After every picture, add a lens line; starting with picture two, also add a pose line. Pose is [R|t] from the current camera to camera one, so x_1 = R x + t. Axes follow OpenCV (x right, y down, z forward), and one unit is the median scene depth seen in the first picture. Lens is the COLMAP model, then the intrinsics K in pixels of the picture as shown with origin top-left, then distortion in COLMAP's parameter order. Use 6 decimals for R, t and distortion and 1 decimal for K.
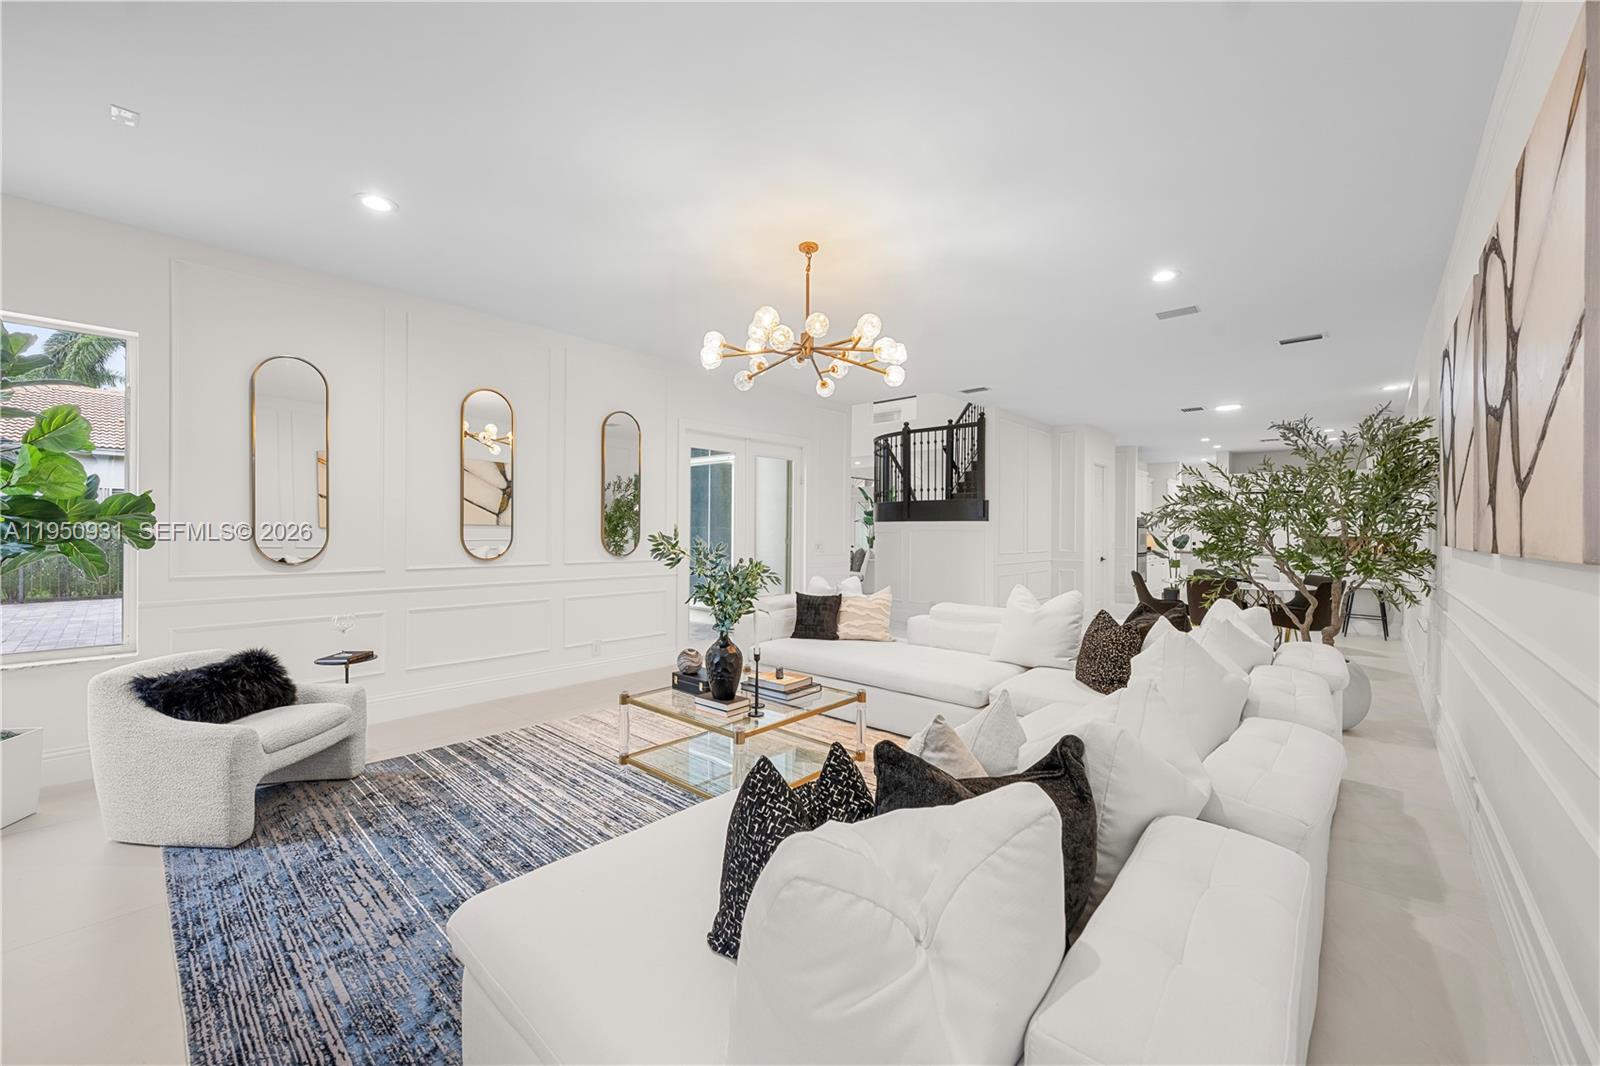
lens RADIAL K [[641.3, 0, 805.5], [0, 641.3, 532.0], [0, 0, 1]] dist [-0.004045, -0.000345]
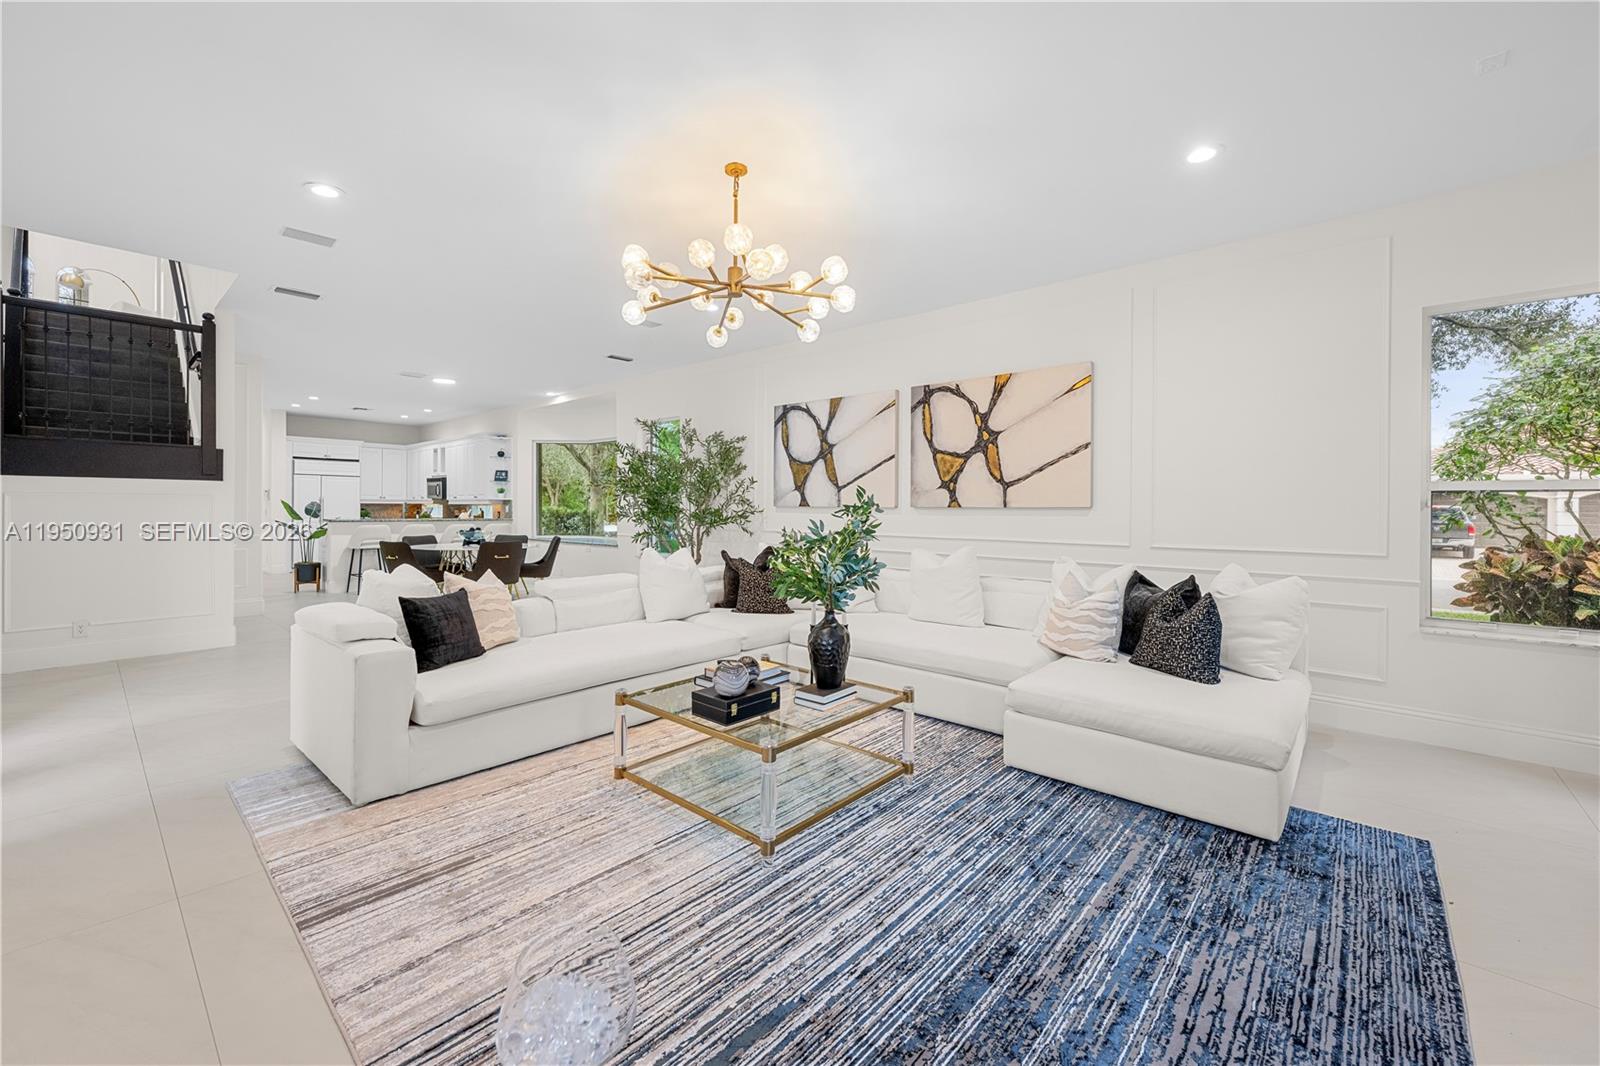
lens RADIAL K [[641.3, 0, 809.3], [0, 641.3, 505.7], [0, 0, 1]] dist [-0.004045, -0.000345]
pose [[-0.021116, -0.004058, 0.999769, -0.995404], [-0.000296, 0.999992, 0.004052, 0.013168], [-0.999777, -0.000210, -0.021117, 1.049885]]
